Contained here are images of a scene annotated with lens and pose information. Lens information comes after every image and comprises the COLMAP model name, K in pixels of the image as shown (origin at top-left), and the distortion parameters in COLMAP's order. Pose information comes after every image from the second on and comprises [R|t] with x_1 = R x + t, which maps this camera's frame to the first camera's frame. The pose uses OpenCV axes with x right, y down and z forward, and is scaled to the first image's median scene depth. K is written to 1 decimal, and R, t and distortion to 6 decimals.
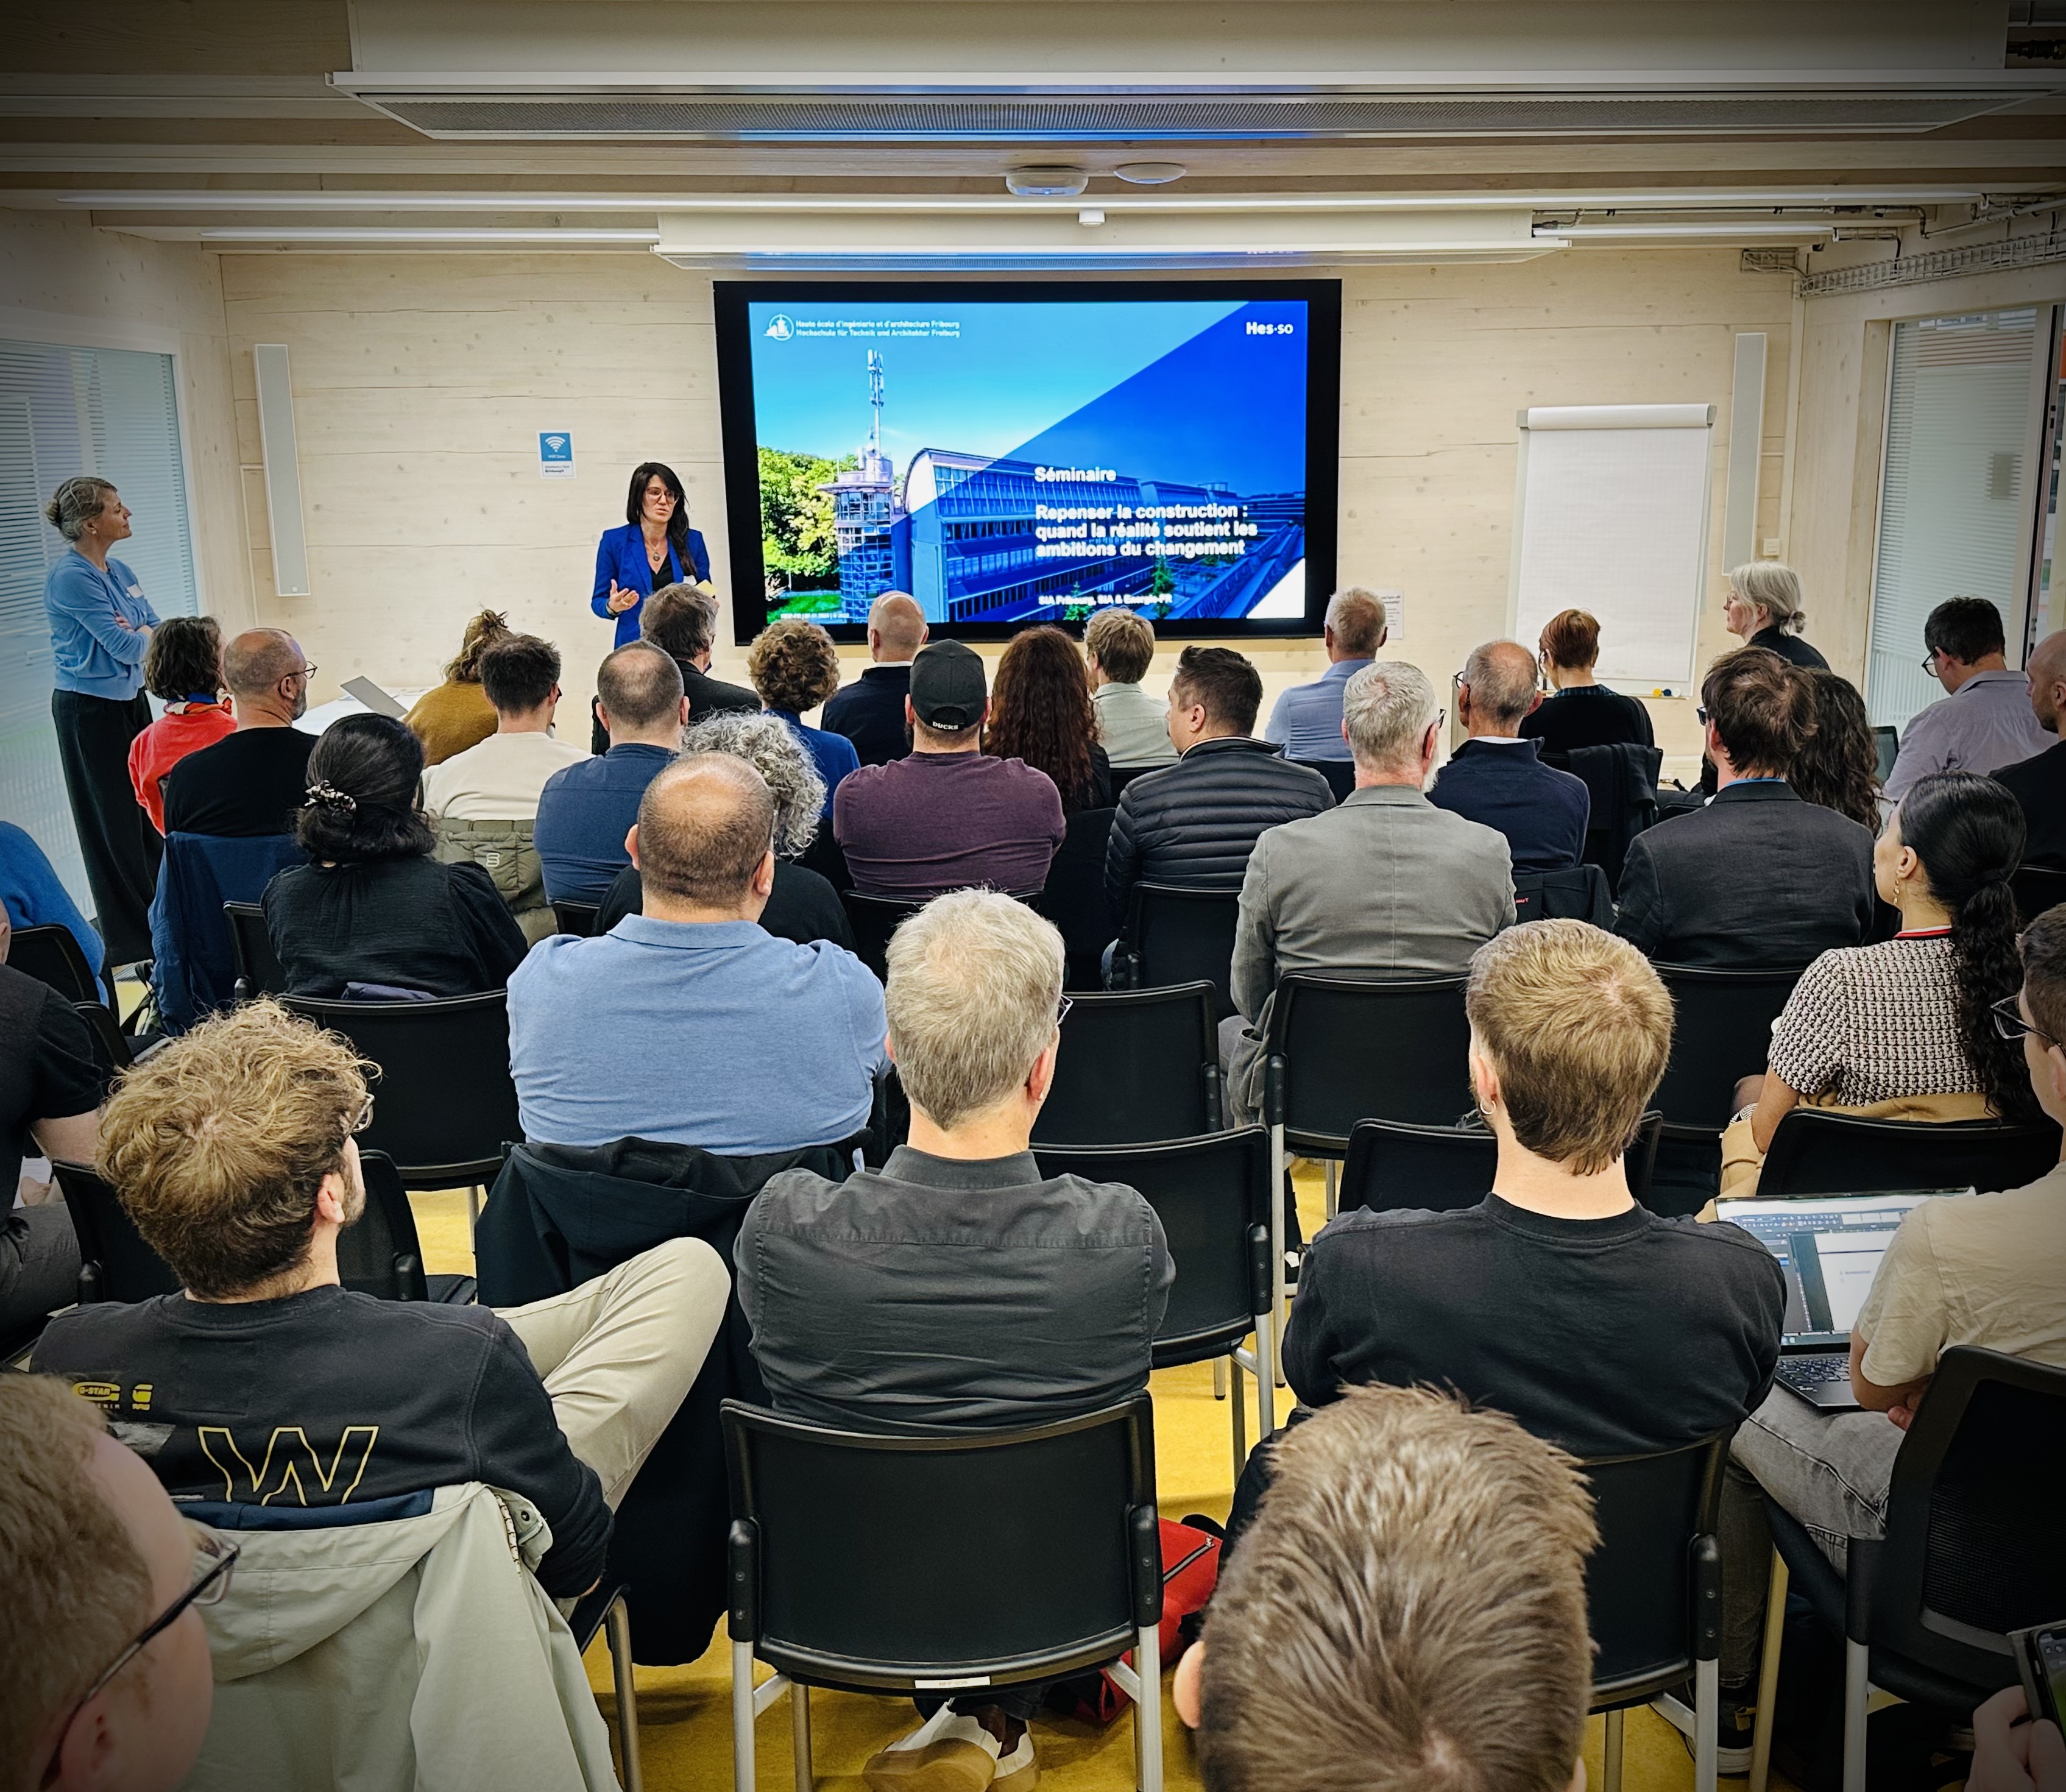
lens RADIAL K [[2047.4, 0, 1034.7], [0, 2047.4, 900.6], [0, 0, 1]] dist [0.025403, 0.000000]
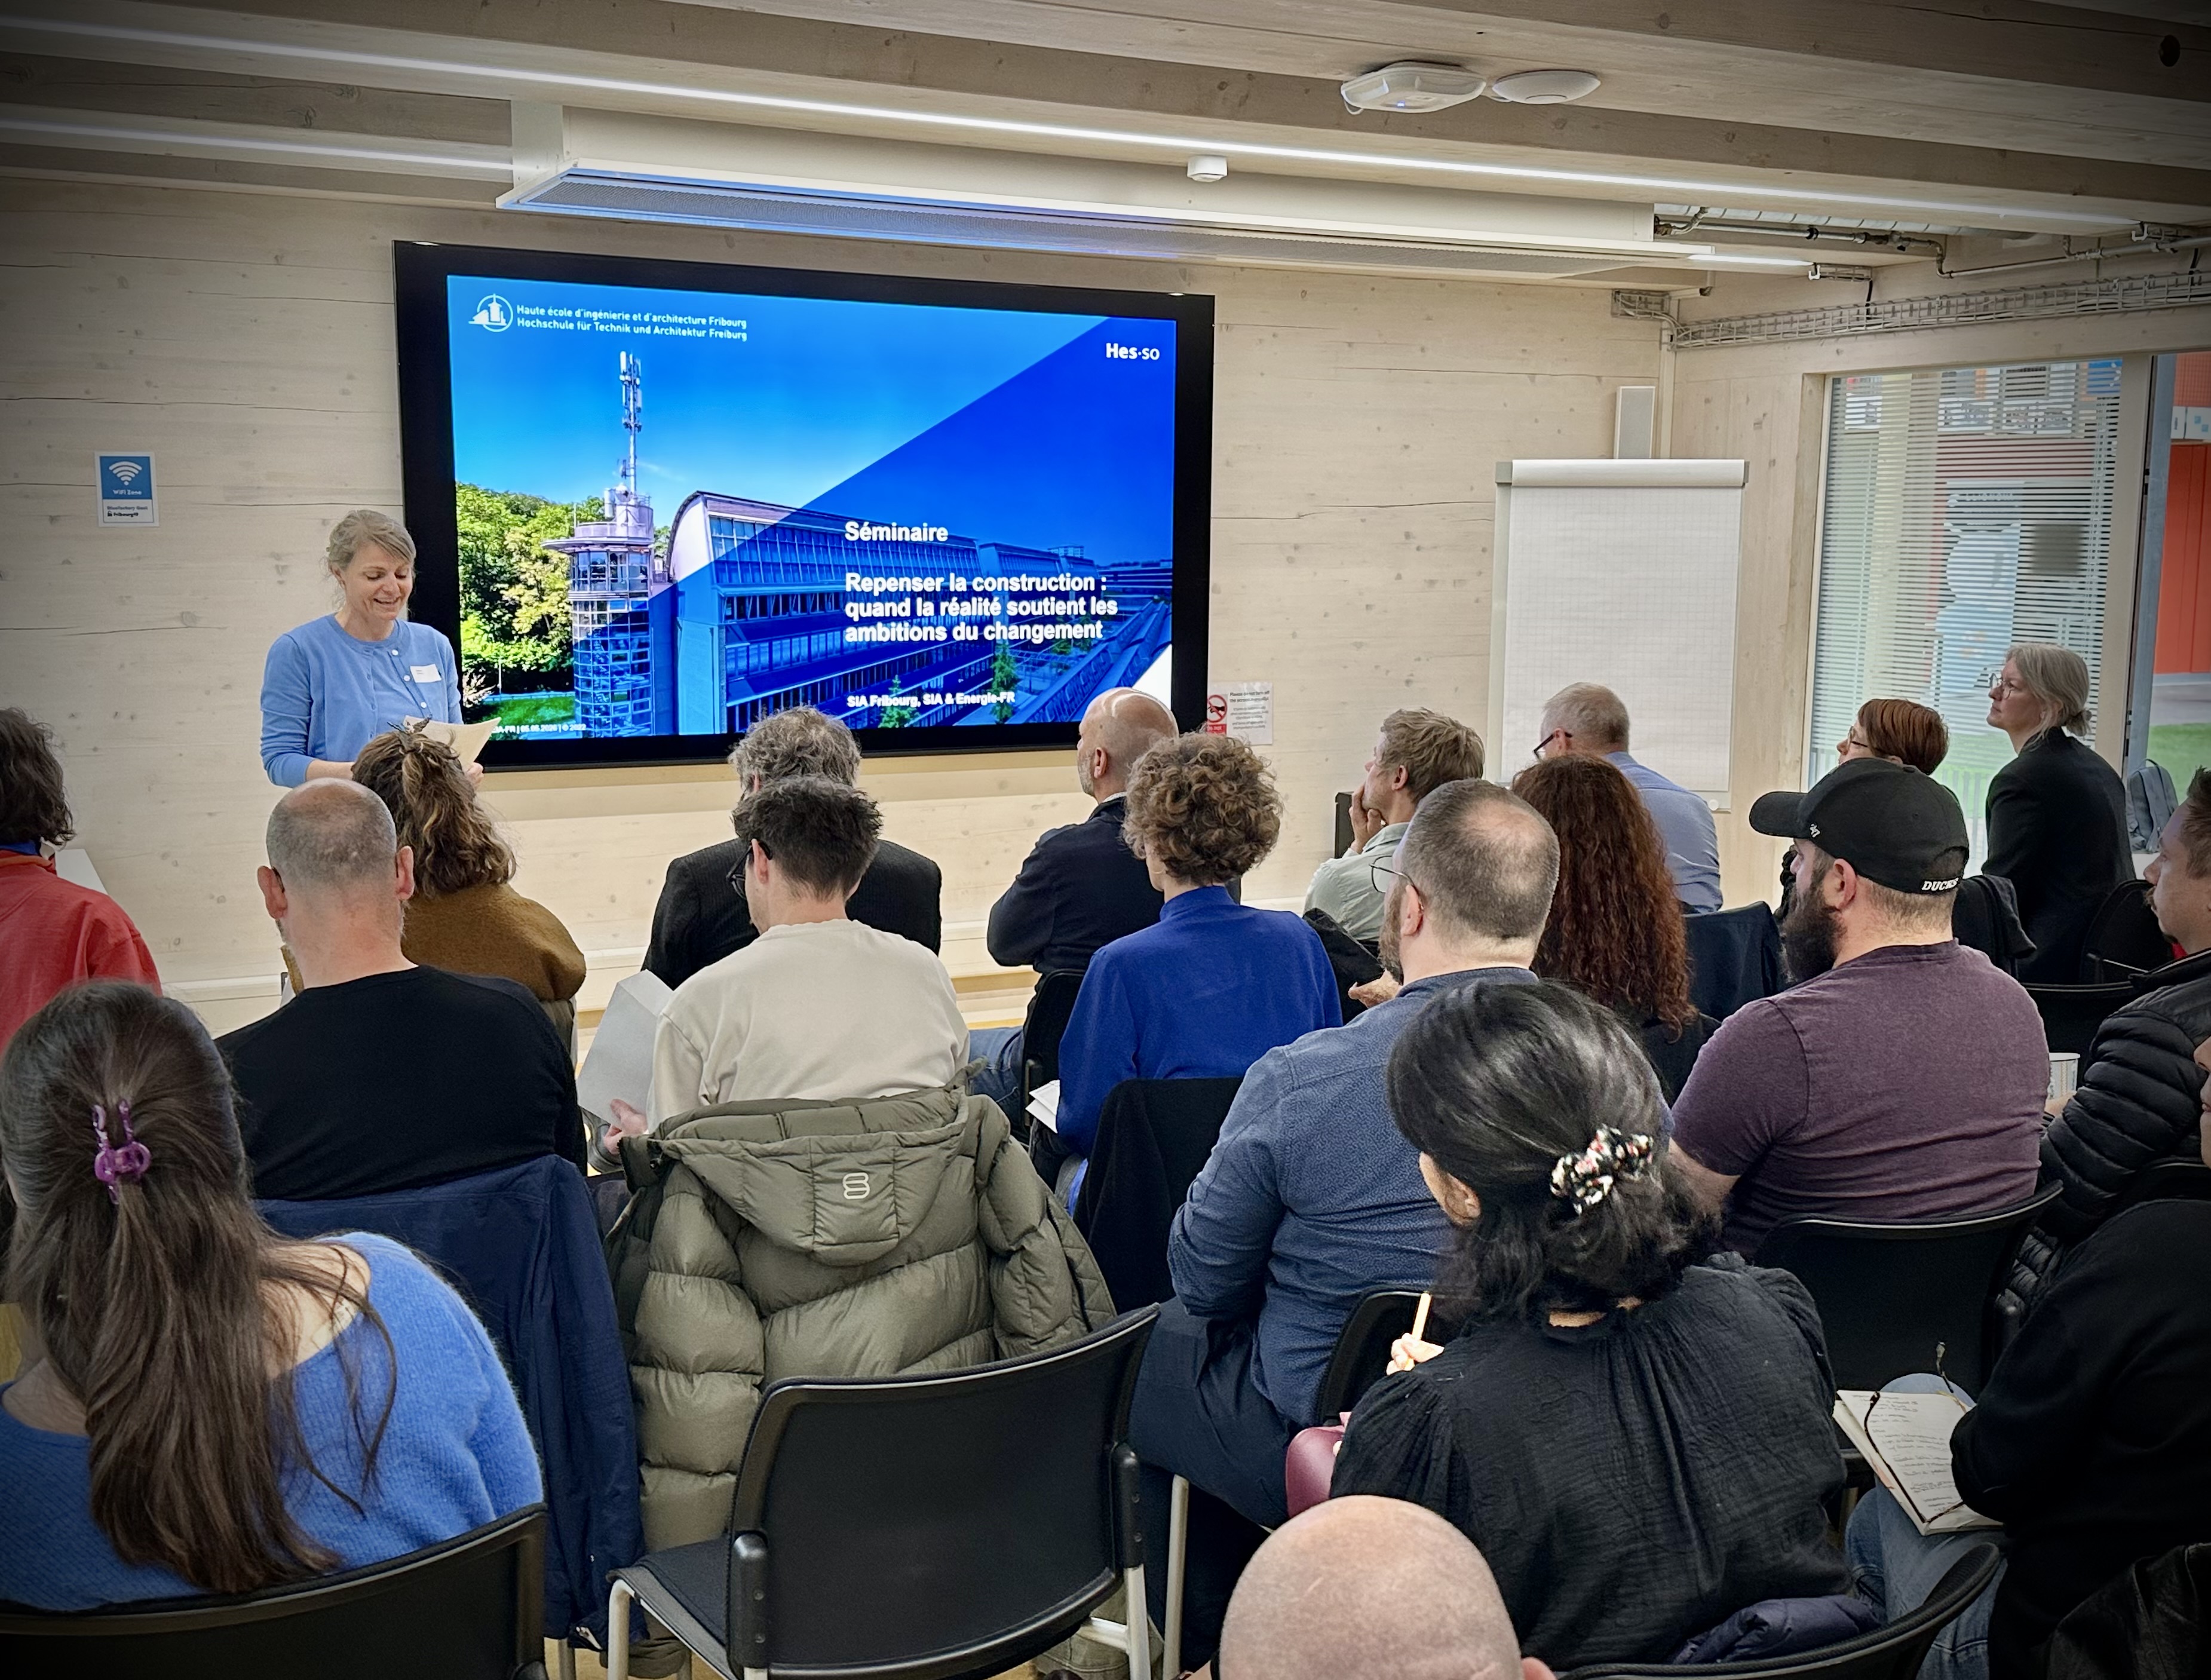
lens RADIAL K [[2272.4, 0, 1098.5], [0, 2272.4, 840.1], [0, 0, 1]] dist [0.017576, 0.000000]
pose [[0.910513, -0.037632, 0.411764, -0.254306], [0.071310, 0.995219, -0.066731, -0.037529], [-0.407284, 0.090123, 0.908844, 0.235262]]
